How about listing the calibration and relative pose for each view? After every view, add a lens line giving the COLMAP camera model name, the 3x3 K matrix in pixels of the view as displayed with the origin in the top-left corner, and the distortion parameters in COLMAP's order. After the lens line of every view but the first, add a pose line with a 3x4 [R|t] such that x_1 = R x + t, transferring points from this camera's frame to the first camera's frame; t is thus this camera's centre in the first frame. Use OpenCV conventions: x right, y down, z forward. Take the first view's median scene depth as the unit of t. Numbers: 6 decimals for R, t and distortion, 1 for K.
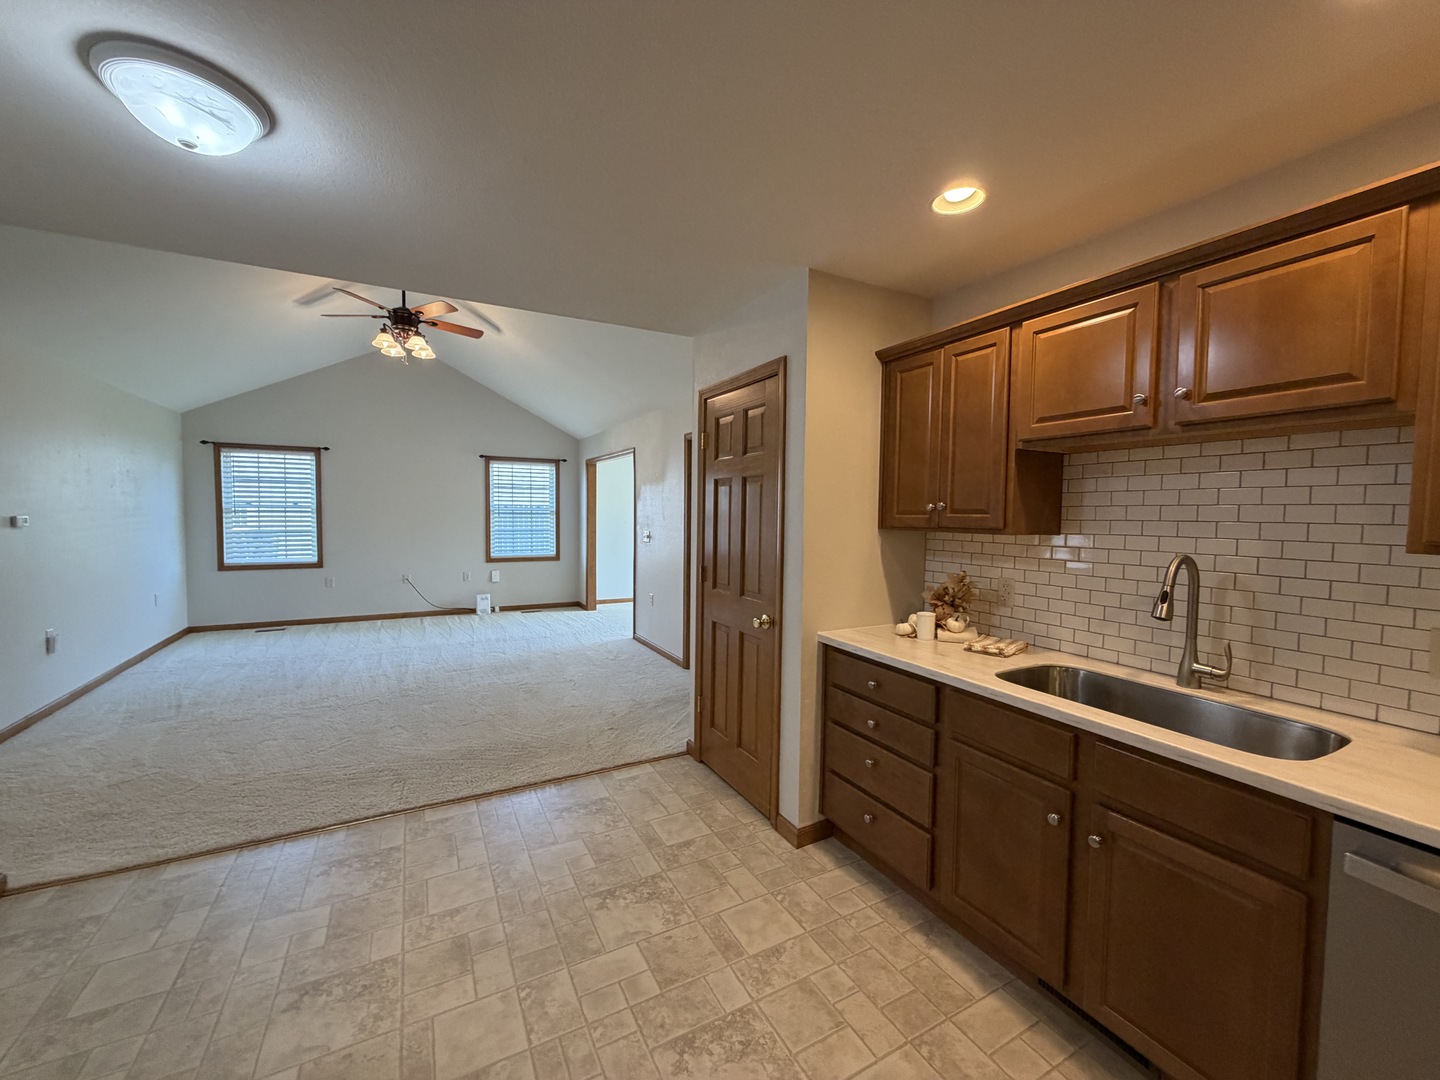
lens RADIAL K [[573.8, 0, 717.2], [0, 573.8, 539.6], [0, 0, 1]] dist [-0.000429, 0.000184]
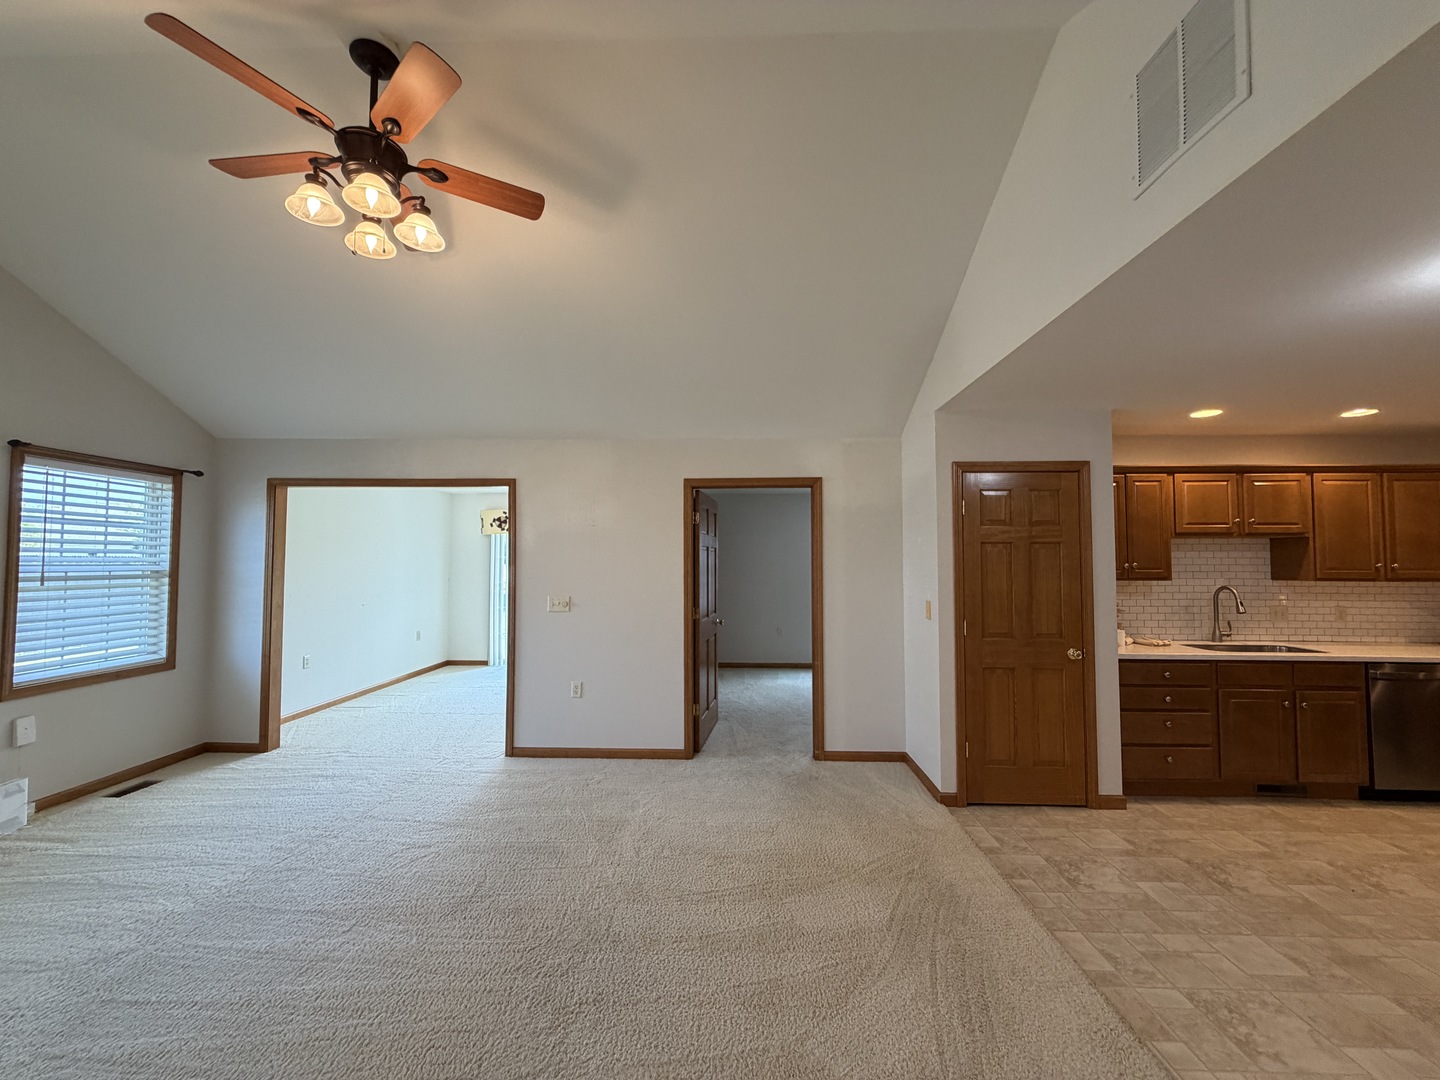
lens RADIAL K [[573.8, 0, 717.1], [0, 573.8, 539.2], [0, 0, 1]] dist [-0.000429, 0.000184]
pose [[0.501126, 0.024547, 0.865026, -2.283997], [0.046560, 0.997385, -0.055276, -0.132229], [-0.864121, 0.067975, 0.498672, 1.599025]]
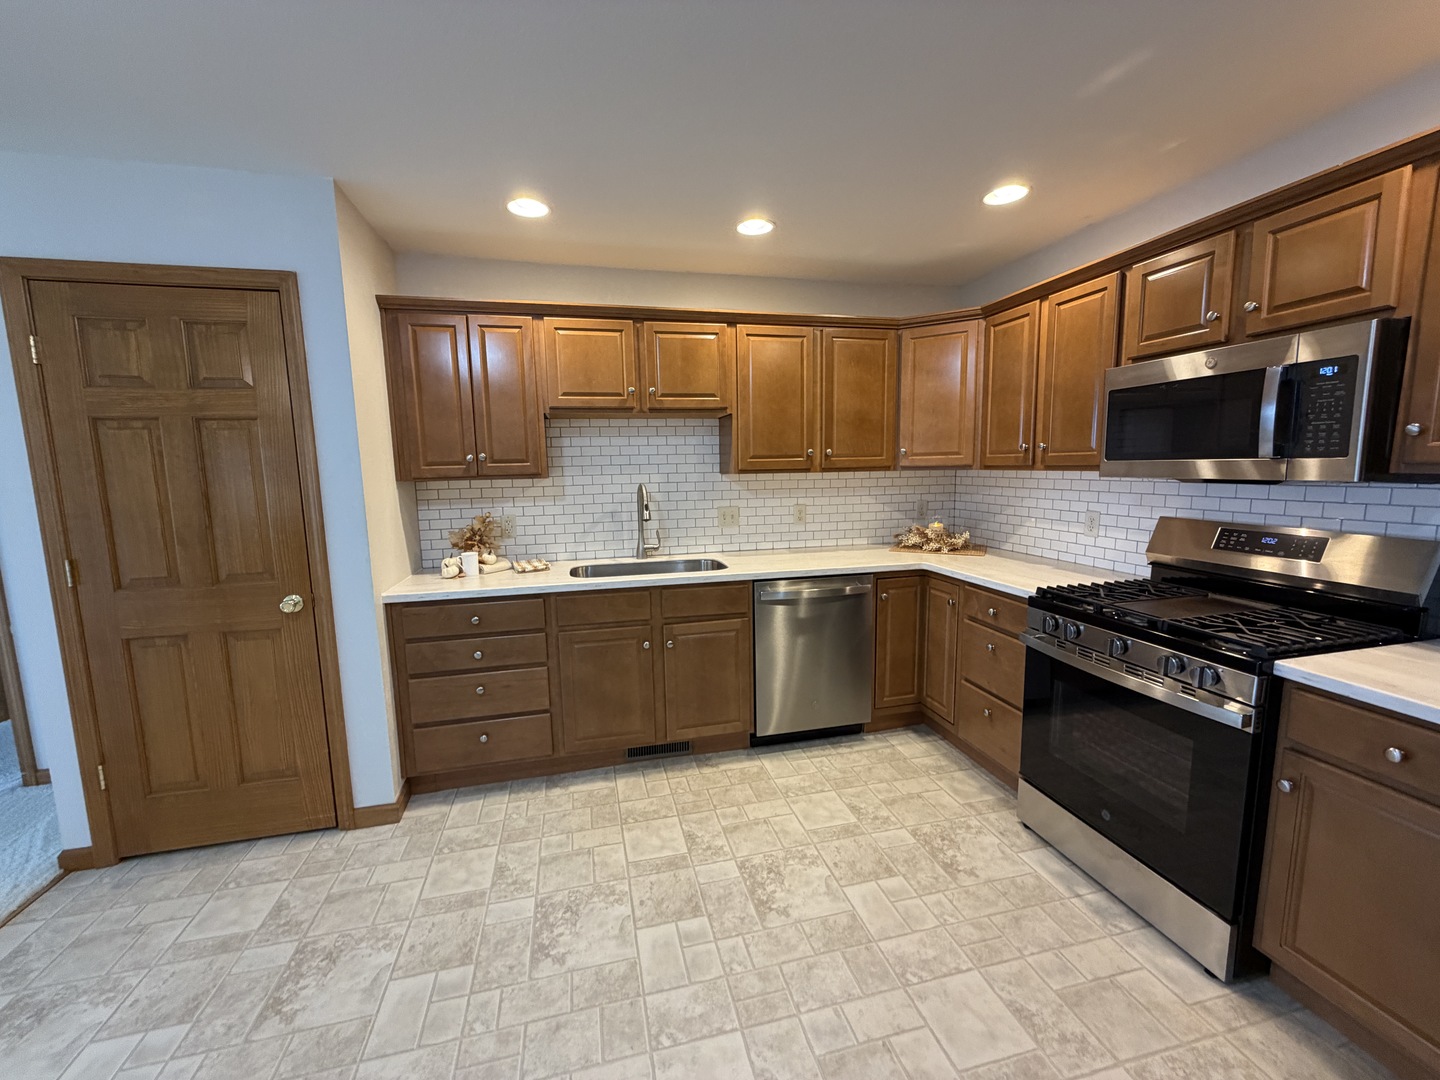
lens RADIAL K [[573.8, 0, 715.6], [0, 573.8, 539.4], [0, 0, 1]] dist [-0.000429, 0.000184]
pose [[0.246955, -0.140391, 0.958803, -0.820609], [0.070127, 0.989444, 0.126815, -0.010511], [-0.966486, 0.035921, 0.254194, 0.336823]]
